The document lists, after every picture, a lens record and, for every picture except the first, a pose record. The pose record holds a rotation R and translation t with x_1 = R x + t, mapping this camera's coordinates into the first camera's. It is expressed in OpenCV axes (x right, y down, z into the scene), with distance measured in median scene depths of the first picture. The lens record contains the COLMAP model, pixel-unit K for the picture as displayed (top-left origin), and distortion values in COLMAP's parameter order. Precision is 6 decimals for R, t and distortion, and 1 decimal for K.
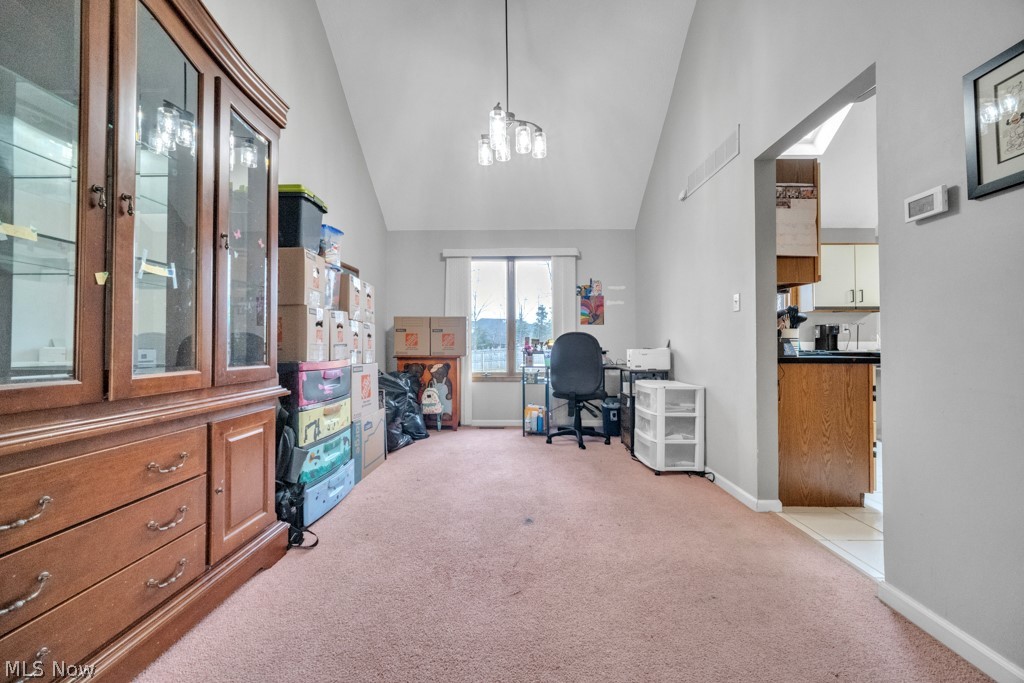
lens RADIAL K [[410.6, 0, 510.3], [0, 410.6, 339.2], [0, 0, 1]] dist [-0.003222, 0.000447]
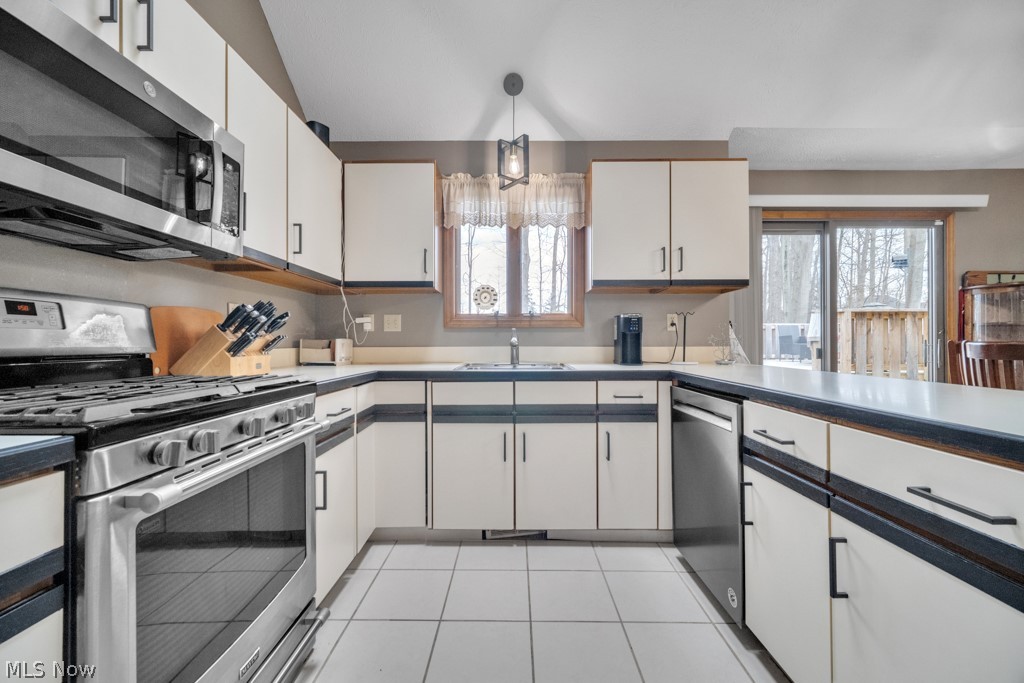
lens RADIAL K [[410.6, 0, 511.4], [0, 410.6, 340.2], [0, 0, 1]] dist [-0.003222, 0.000447]
pose [[0.999906, -0.002462, 0.013511, 0.623189], [0.002389, 0.999983, 0.005396, -0.006127], [-0.013524, -0.005363, 0.999894, 0.470764]]
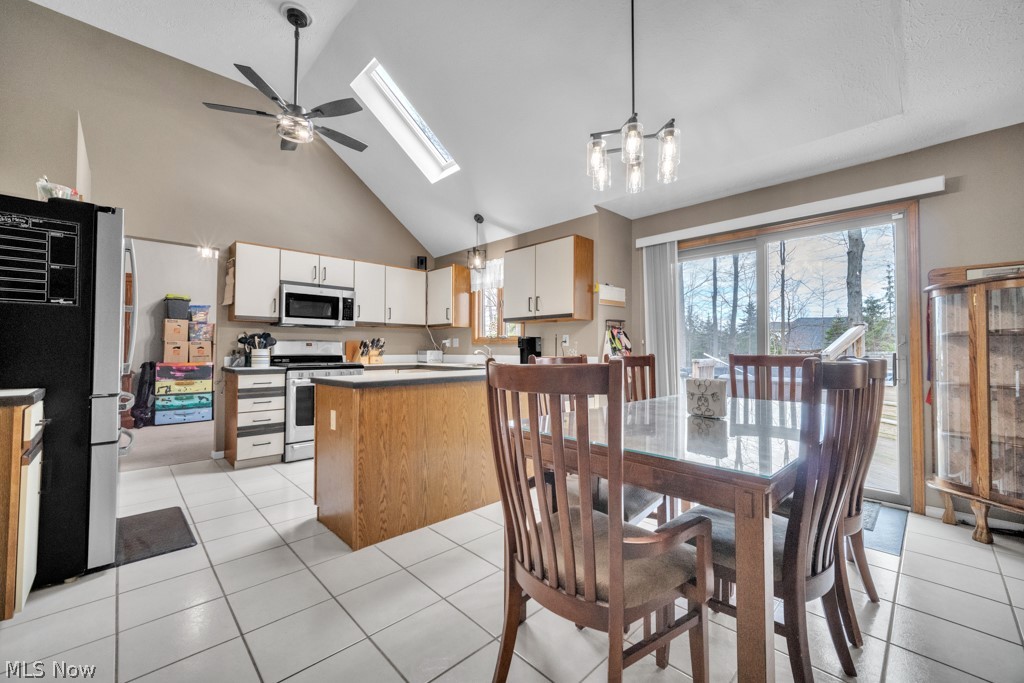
lens RADIAL K [[410.6, 0, 517.3], [0, 410.6, 340.6], [0, 0, 1]] dist [-0.003222, 0.000447]
pose [[0.717290, -0.016572, -0.696578, 1.409979], [0.007636, 0.999844, -0.015924, -0.013335], [0.696733, 0.006103, 0.717305, 0.337355]]
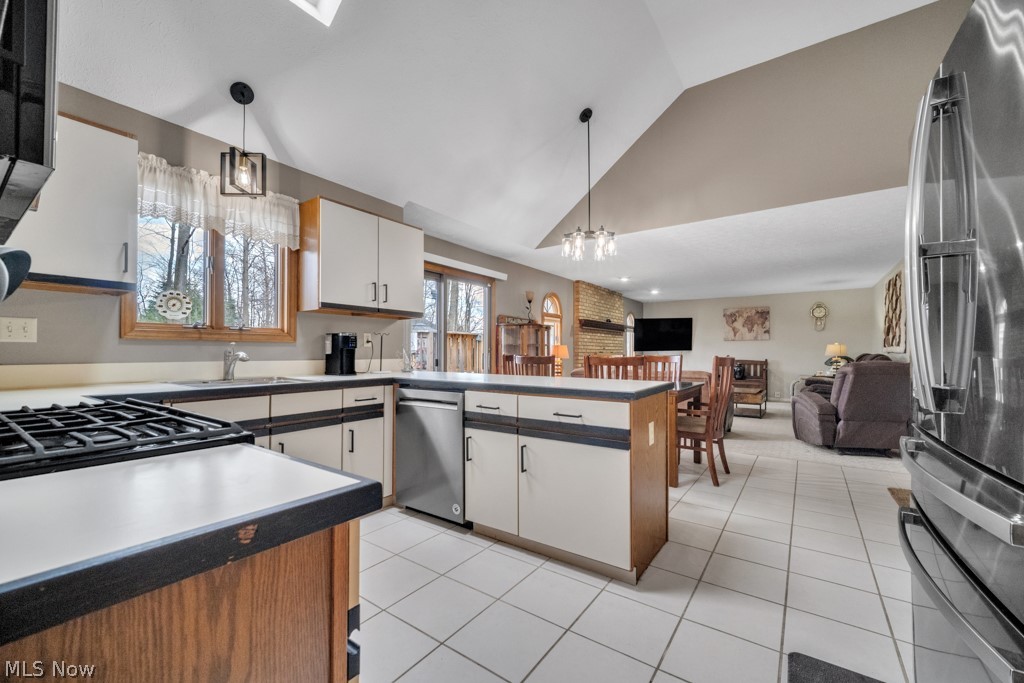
lens RADIAL K [[410.6, 0, 518.5], [0, 410.6, 346.9], [0, 0, 1]] dist [-0.003222, 0.000447]
pose [[0.548798, 0.011178, 0.835880, 0.396119], [-0.009378, 0.999930, -0.007215, -0.012793], [-0.835902, -0.003879, 0.548865, 0.424872]]
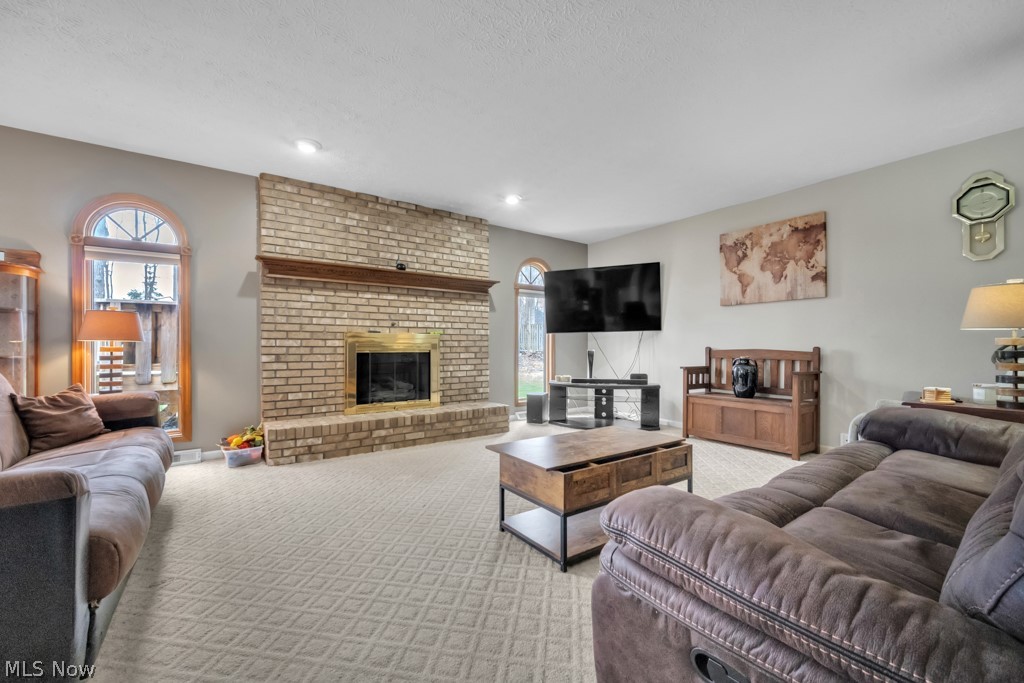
lens RADIAL K [[410.6, 0, 514.2], [0, 410.6, 347.9], [0, 0, 1]] dist [-0.003222, 0.000447]
pose [[0.792888, -0.005886, 0.609339, 1.852746], [-0.003251, 0.999898, 0.013890, 0.016262], [-0.609358, -0.012994, 0.792788, 0.234690]]
